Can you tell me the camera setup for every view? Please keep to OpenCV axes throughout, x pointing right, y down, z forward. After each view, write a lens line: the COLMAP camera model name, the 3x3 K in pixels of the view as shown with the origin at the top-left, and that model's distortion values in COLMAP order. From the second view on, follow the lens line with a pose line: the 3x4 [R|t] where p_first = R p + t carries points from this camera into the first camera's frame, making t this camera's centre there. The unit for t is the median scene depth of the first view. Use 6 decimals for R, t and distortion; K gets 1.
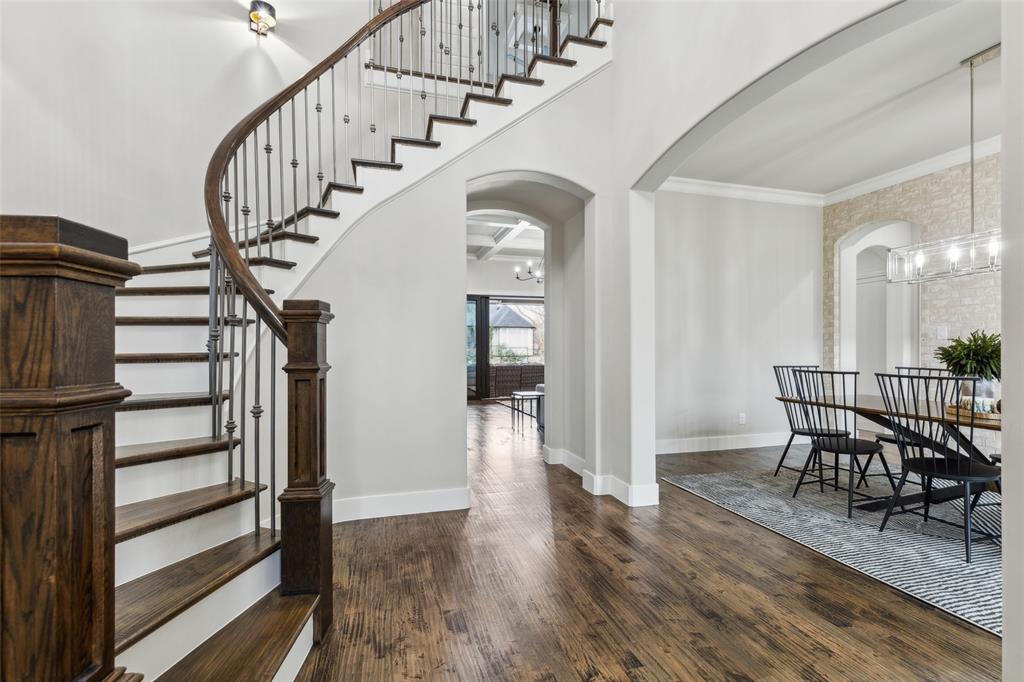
lens RADIAL K [[456.1, 0, 517.2], [0, 456.1, 348.0], [0, 0, 1]] dist [0.016878, 0.000007]
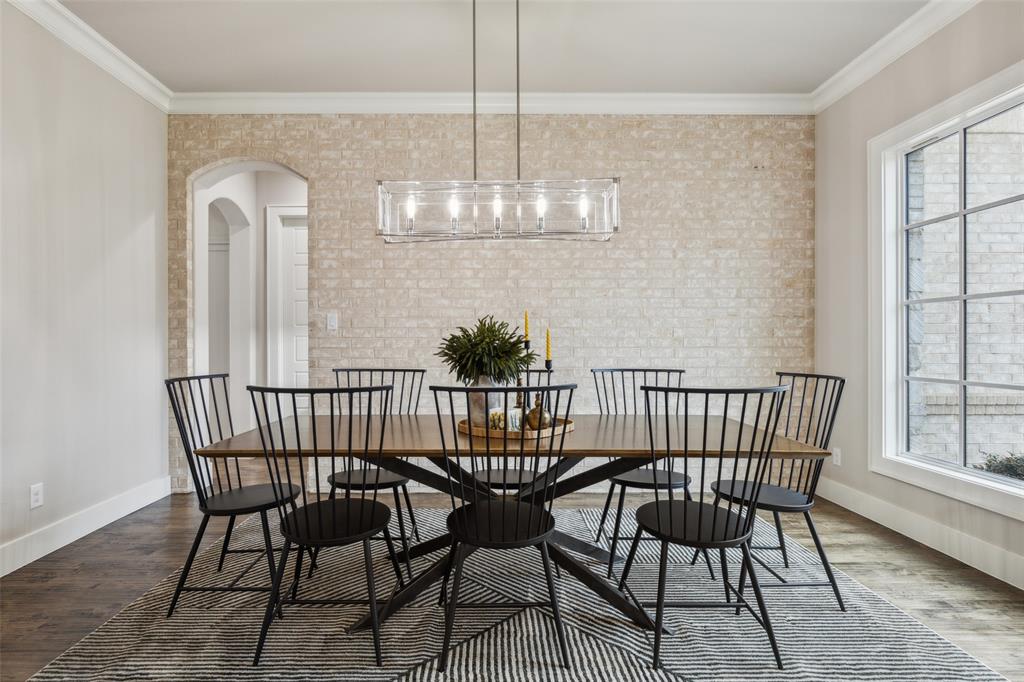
lens RADIAL K [[550.1, 0, 512.0], [0, 550.1, 341.0], [0, 0, 1]] dist [0.003738, 0.001054]
pose [[0.281951, 0.001077, 0.959428, 0.097757], [0.005966, 0.999978, -0.002875, 0.004446], [-0.959410, 0.006534, 0.281938, 0.399436]]
